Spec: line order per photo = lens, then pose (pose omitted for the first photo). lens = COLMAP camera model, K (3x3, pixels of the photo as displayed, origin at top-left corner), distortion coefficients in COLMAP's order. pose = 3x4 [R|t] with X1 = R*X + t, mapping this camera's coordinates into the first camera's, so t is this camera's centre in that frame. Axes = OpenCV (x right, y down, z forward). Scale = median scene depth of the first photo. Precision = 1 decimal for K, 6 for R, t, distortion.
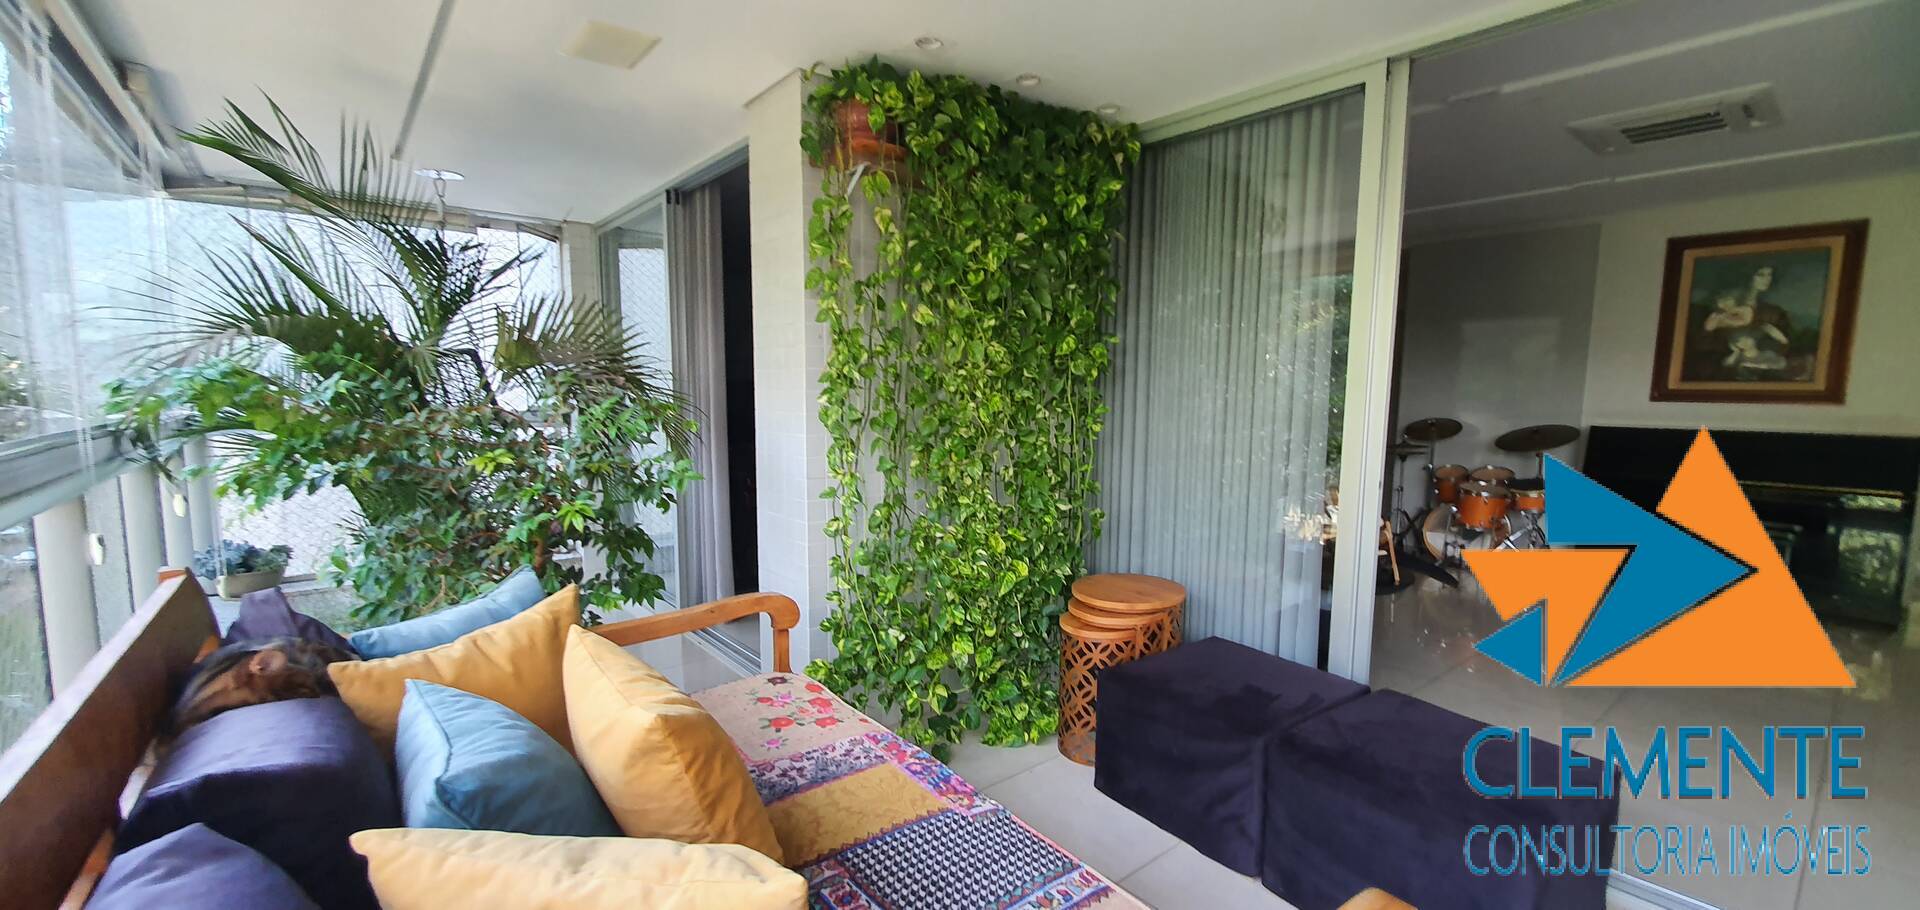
lens RADIAL K [[774.8, 0, 971.1], [0, 774.8, 473.9], [0, 0, 1]] dist [0.000928, 0.000118]
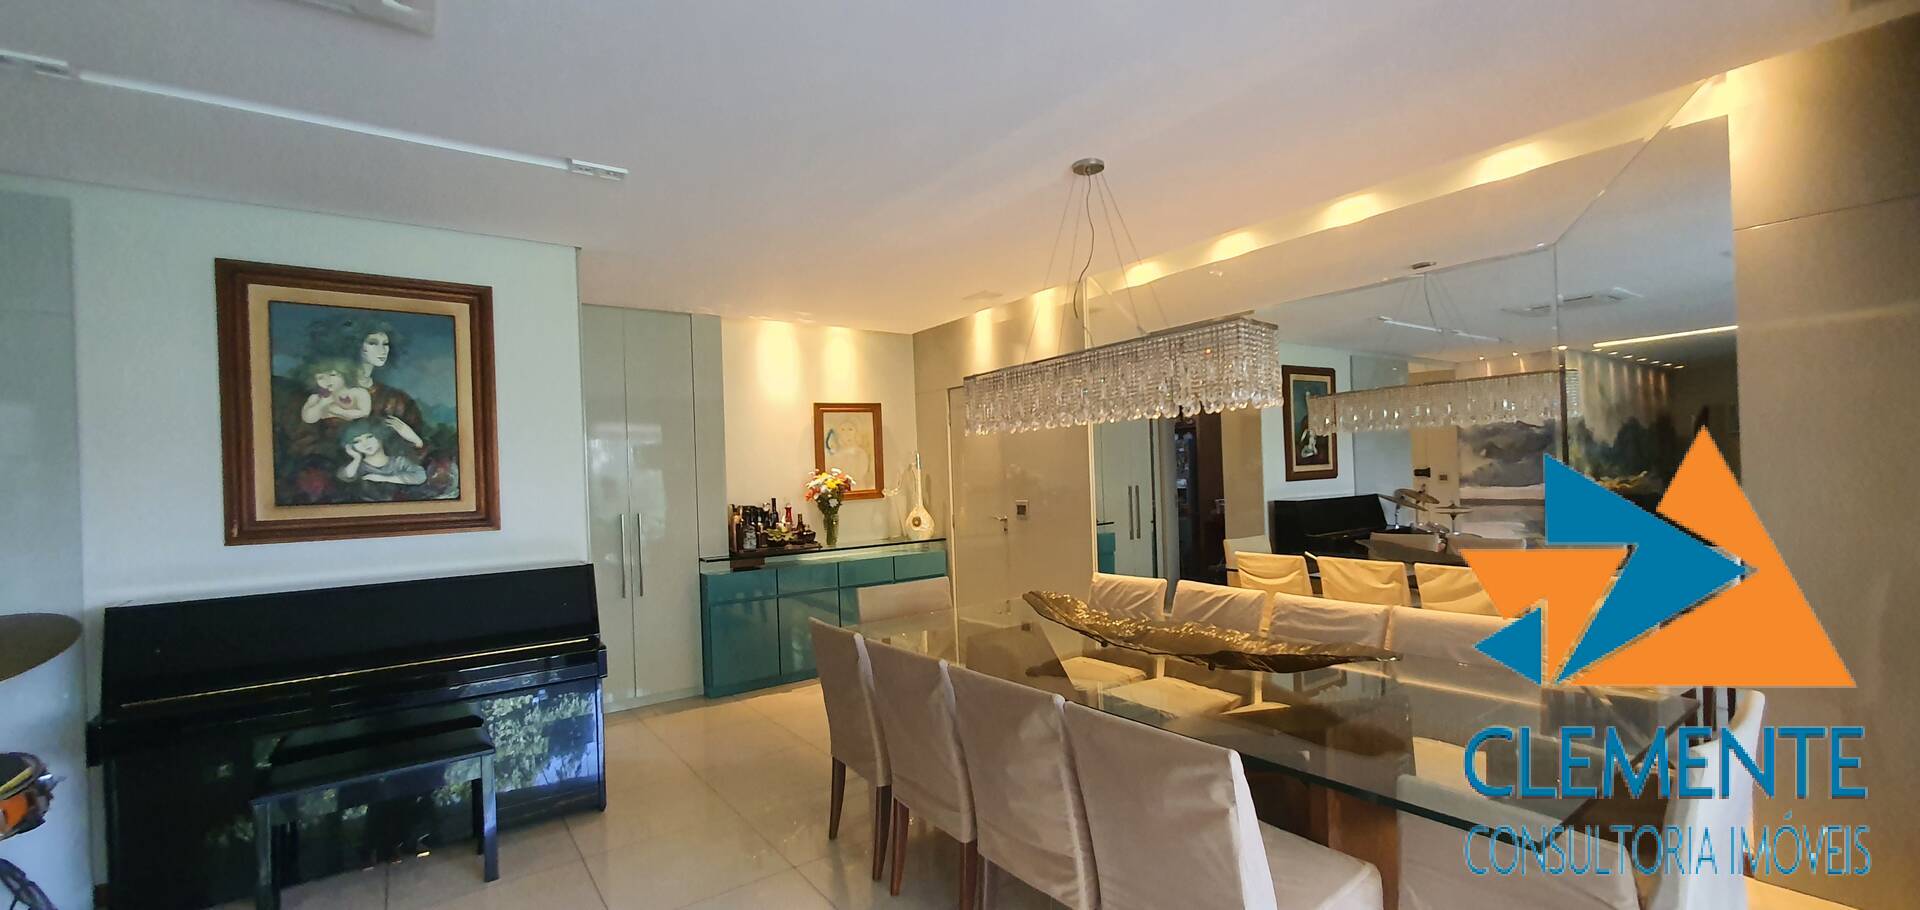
lens RADIAL K [[774.8, 0, 971.1], [0, 774.8, 473.9], [0, 0, 1]] dist [0.000928, 0.000118]
pose [[0.051523, -0.010122, 0.998621, 0.383196], [0.150735, 0.988572, 0.002243, -0.070719], [-0.987231, 0.150412, 0.052459, 0.477045]]
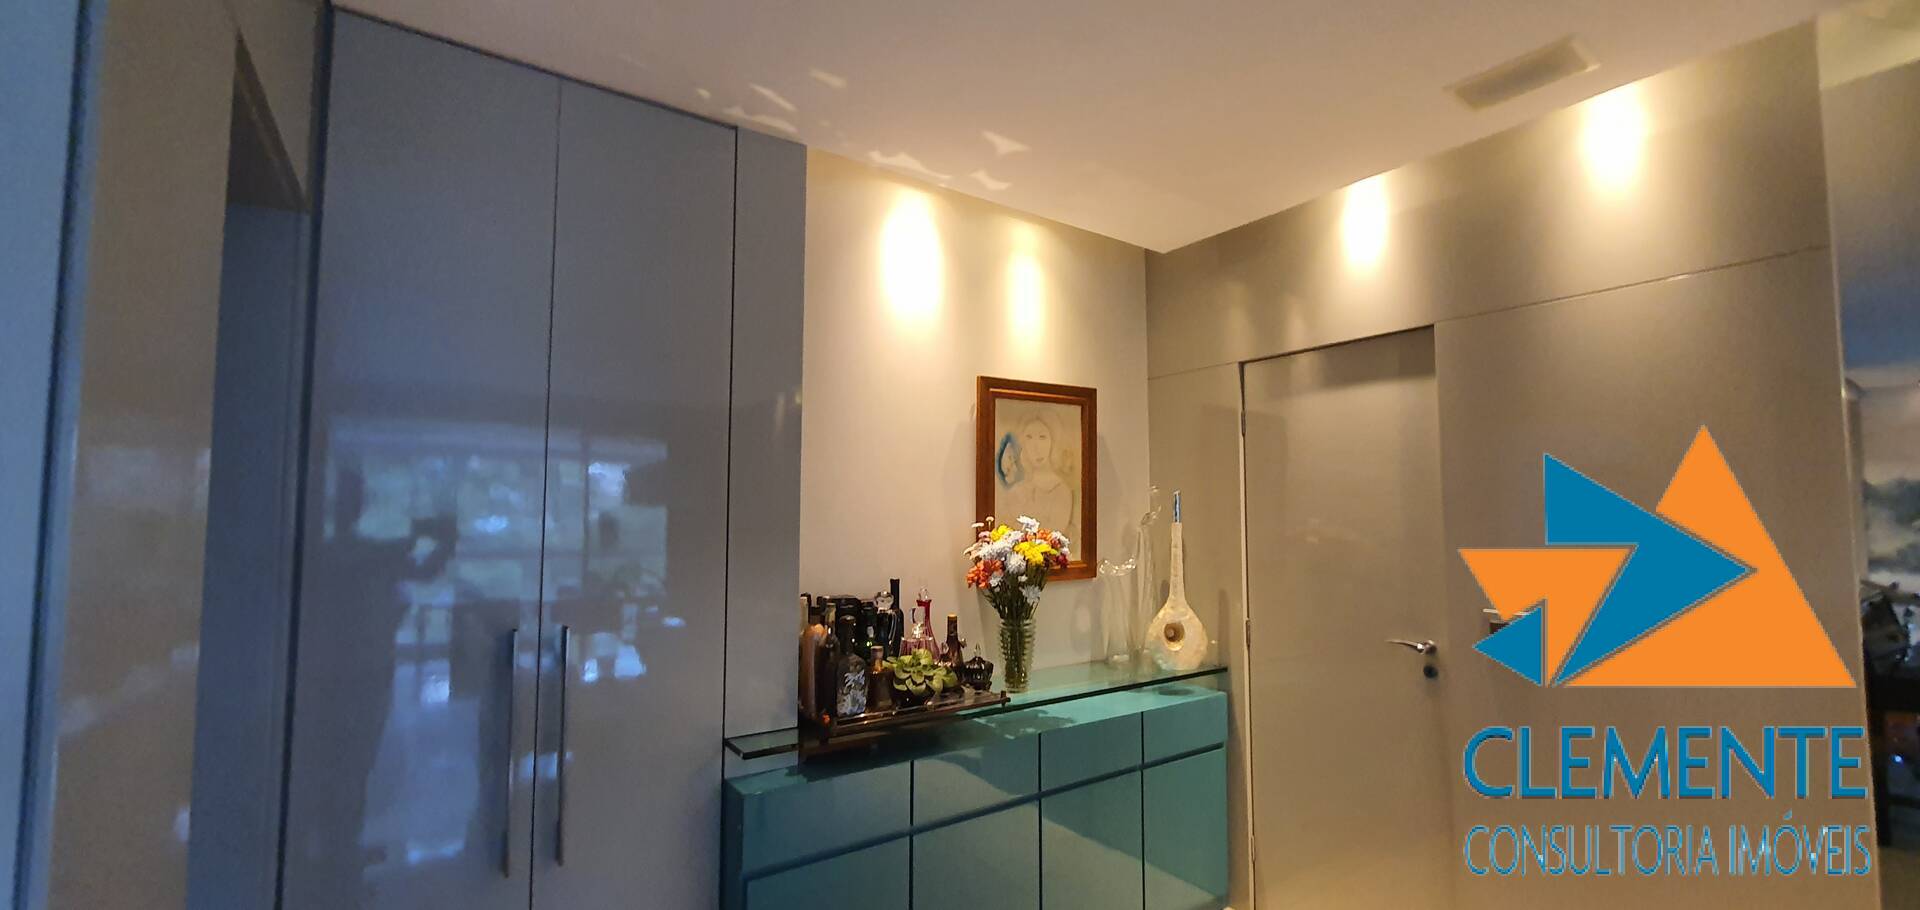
lens RADIAL K [[760.7, 0, 965.5], [0, 760.7, 479.8], [0, 0, 1]] dist [-0.001179, 0.000304]
pose [[0.078881, 0.046311, 0.995808, 1.012108], [0.117743, 0.991495, -0.055437, -0.108150], [-0.989906, 0.121623, 0.072757, 0.739437]]
